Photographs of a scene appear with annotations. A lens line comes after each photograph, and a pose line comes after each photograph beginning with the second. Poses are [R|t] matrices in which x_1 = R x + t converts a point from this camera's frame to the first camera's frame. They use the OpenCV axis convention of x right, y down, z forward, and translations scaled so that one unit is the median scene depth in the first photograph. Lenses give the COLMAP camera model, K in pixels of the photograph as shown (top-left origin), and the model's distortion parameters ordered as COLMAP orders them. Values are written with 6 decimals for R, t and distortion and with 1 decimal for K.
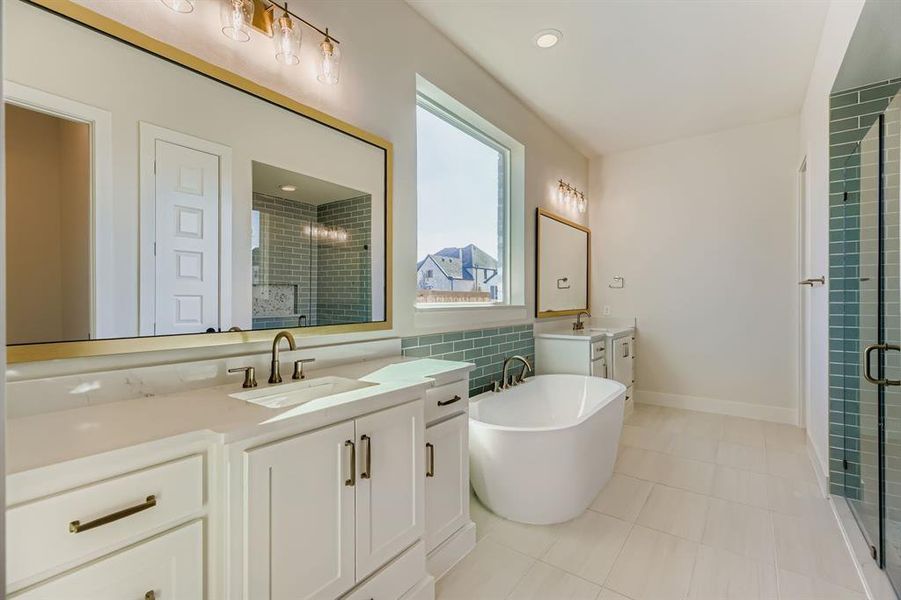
lens RADIAL K [[412.4, 0, 453.7], [0, 412.4, 303.4], [0, 0, 1]] dist [-0.000274, 0.000001]
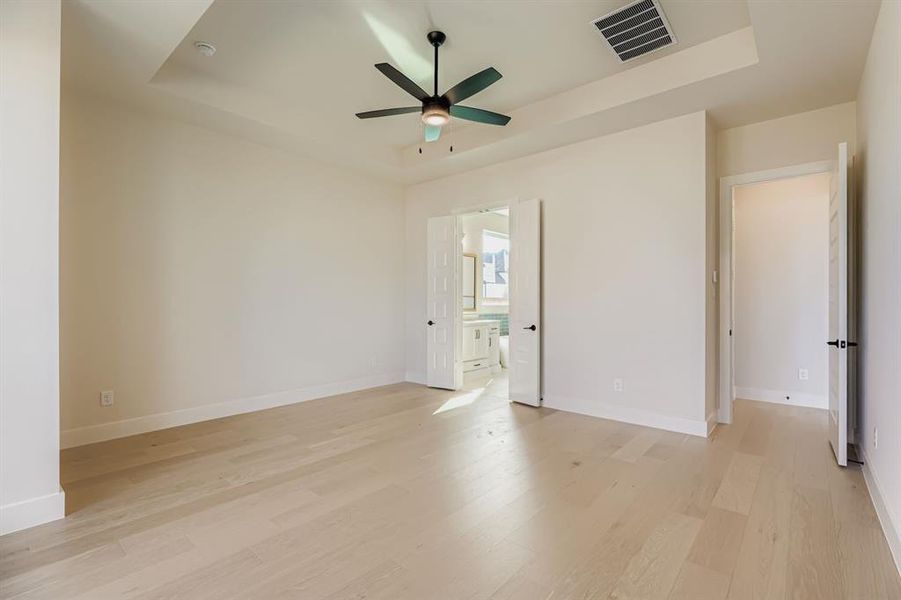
lens RADIAL K [[412.4, 0, 453.7], [0, 412.4, 303.4], [0, 0, 1]] dist [-0.000274, 0.000001]
pose [[0.996923, -0.000131, -0.078387, -0.044563], [-0.000207, 0.999991, -0.004316, 0.008051], [0.078386, 0.004319, 0.996914, -1.434597]]
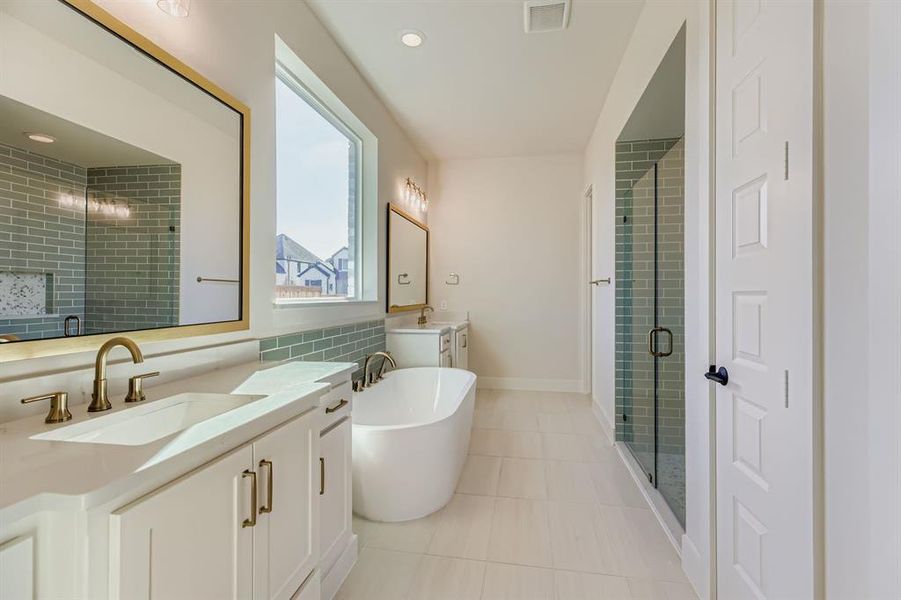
lens RADIAL K [[408.3, 0, 472.6], [0, 408.3, 296.3], [0, 0, 1]] dist [-0.000272, 0.000211]
pose [[0.885357, 0.001199, 0.464910, -0.082363], [0.001520, 0.999984, -0.005475, 0.000049], [-0.464909, 0.005554, 0.885341, 0.033063]]
